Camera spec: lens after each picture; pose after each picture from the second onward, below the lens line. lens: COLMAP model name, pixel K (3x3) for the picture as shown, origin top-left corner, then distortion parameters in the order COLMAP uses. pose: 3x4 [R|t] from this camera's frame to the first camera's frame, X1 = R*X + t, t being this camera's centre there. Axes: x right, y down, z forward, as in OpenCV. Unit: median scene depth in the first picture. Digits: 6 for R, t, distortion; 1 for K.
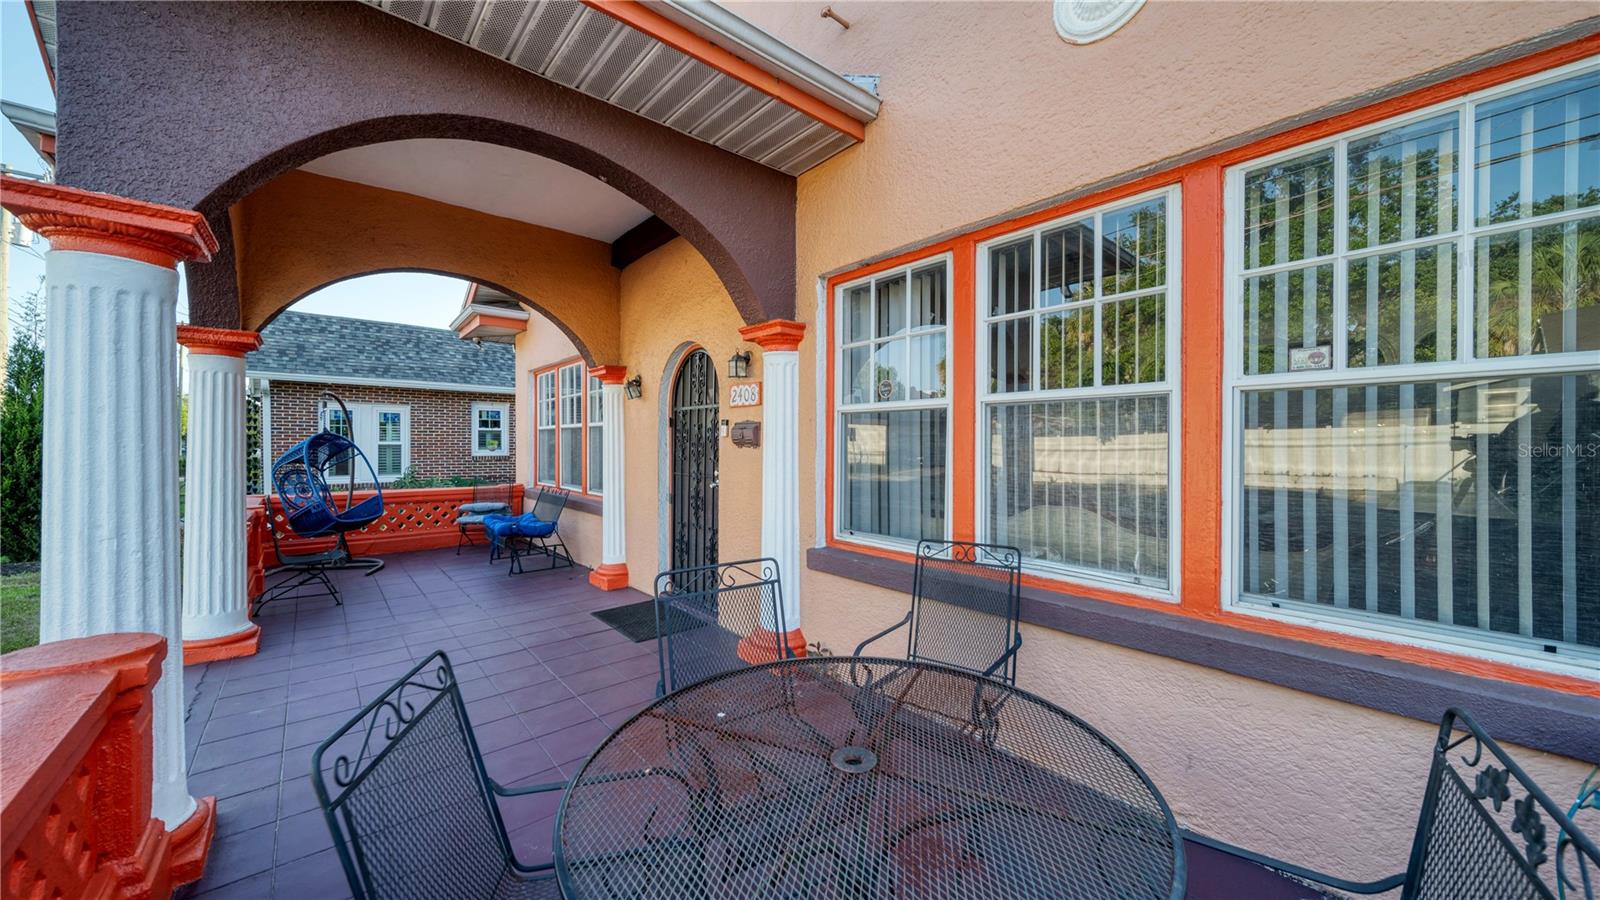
lens RADIAL K [[563.8, 0, 799.4], [0, 563.8, 449.0], [0, 0, 1]] dist [0.000429, -0.001547]
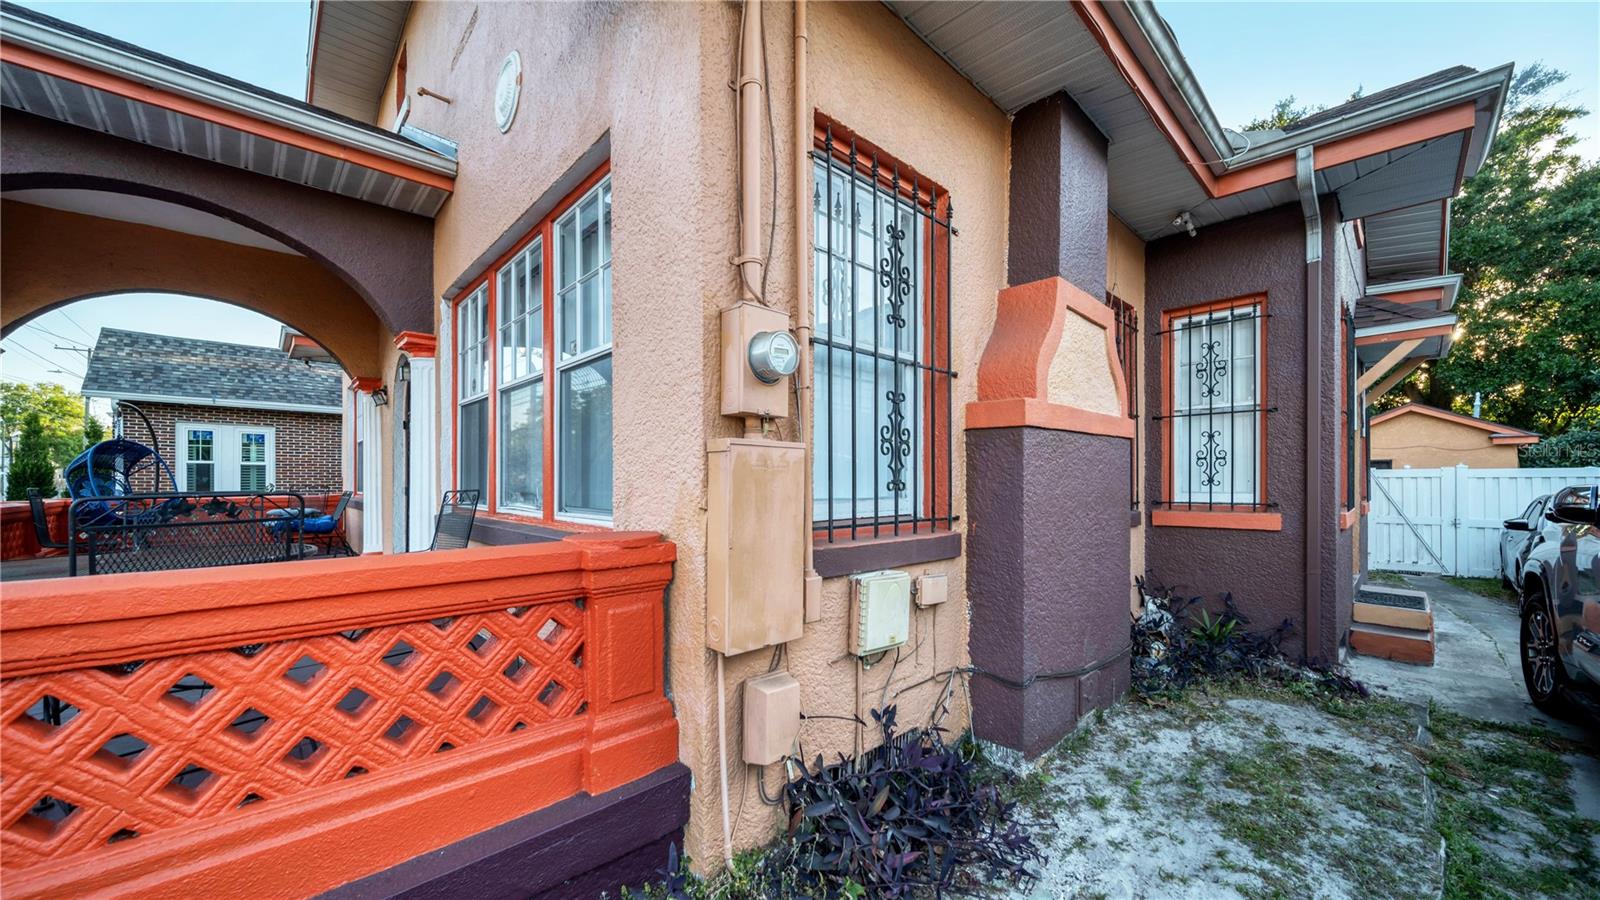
lens RADIAL K [[563.8, 0, 797.4], [0, 563.8, 479.7], [0, 0, 1]] dist [0.000429, -0.001547]
pose [[0.998472, -0.003108, 0.055181, 0.381924], [0.003551, 0.999962, -0.007934, 0.057780], [-0.055155, 0.008118, 0.998445, -0.154352]]
